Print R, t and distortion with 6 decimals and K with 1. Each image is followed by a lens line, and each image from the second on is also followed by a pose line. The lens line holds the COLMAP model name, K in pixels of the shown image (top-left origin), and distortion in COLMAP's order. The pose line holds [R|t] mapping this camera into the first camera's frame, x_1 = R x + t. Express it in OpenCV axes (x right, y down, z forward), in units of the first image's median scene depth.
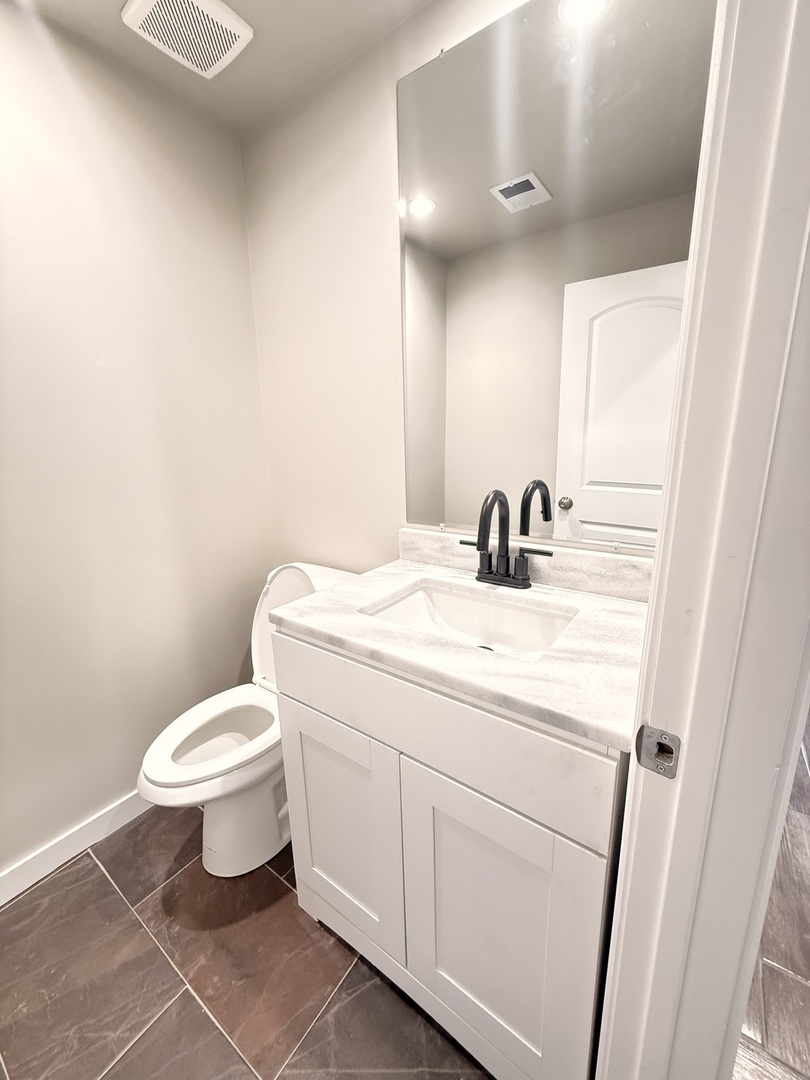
lens RADIAL K [[428.8, 0, 403.5], [0, 428.8, 537.4], [0, 0, 1]] dist [-0.000663, 0.000163]
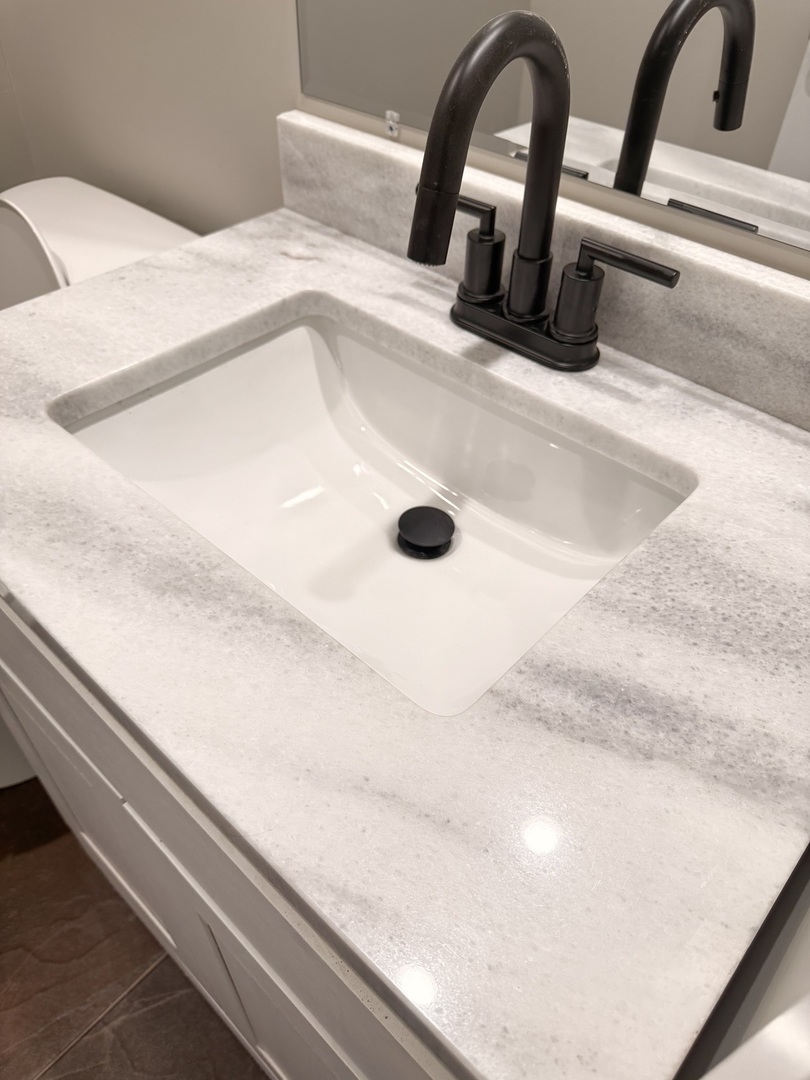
lens RADIAL K [[776.1, 0, 405.0], [0, 776.1, 540.0], [0, 0, 1]] dist [0.019922, -0.004564]
pose [[0.992547, 0.112486, -0.046869, 0.183420], [-0.071949, 0.851366, 0.519615, -0.070012], [0.098352, -0.512371, 0.853114, 0.373658]]
